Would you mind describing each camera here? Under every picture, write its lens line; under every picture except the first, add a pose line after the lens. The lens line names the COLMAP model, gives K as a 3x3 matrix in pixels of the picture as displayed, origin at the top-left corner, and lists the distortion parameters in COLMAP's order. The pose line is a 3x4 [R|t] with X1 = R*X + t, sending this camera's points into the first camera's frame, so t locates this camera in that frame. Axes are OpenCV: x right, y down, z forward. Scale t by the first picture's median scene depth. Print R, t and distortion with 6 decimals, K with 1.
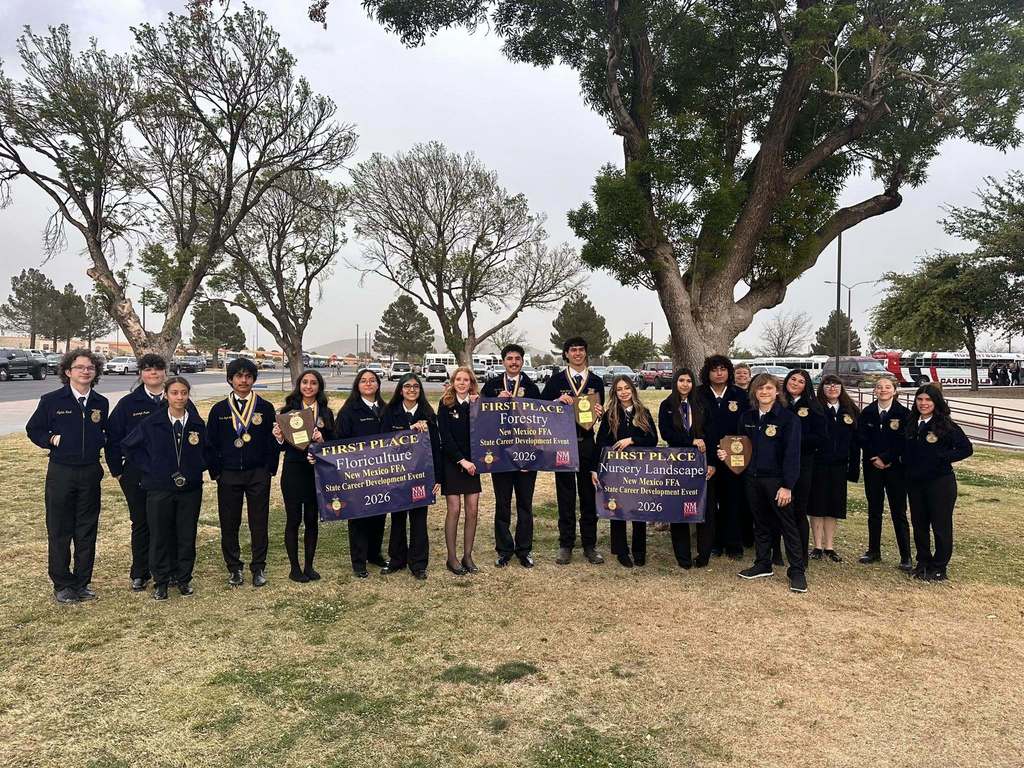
lens RADIAL K [[778.5, 0, 516.2], [0, 778.5, 386.3], [0, 0, 1]] dist [0.227142, -0.354023]
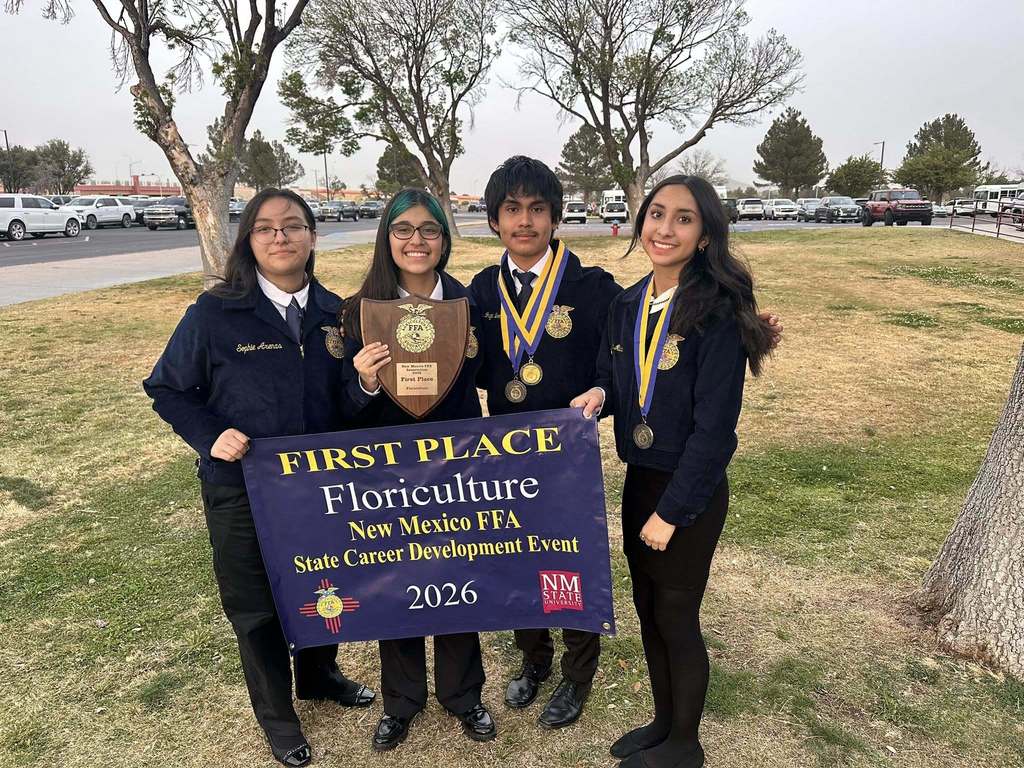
lens RADIAL K [[733.5, 0, 529.1], [0, 733.5, 383.8], [0, 0, 1]] dist [0.078400, -0.105060]
pose [[0.969011, 0.031514, -0.244998, 0.021548], [0.020110, 0.978472, 0.205397, -0.000945], [0.246197, -0.203958, 0.947517, 0.201560]]
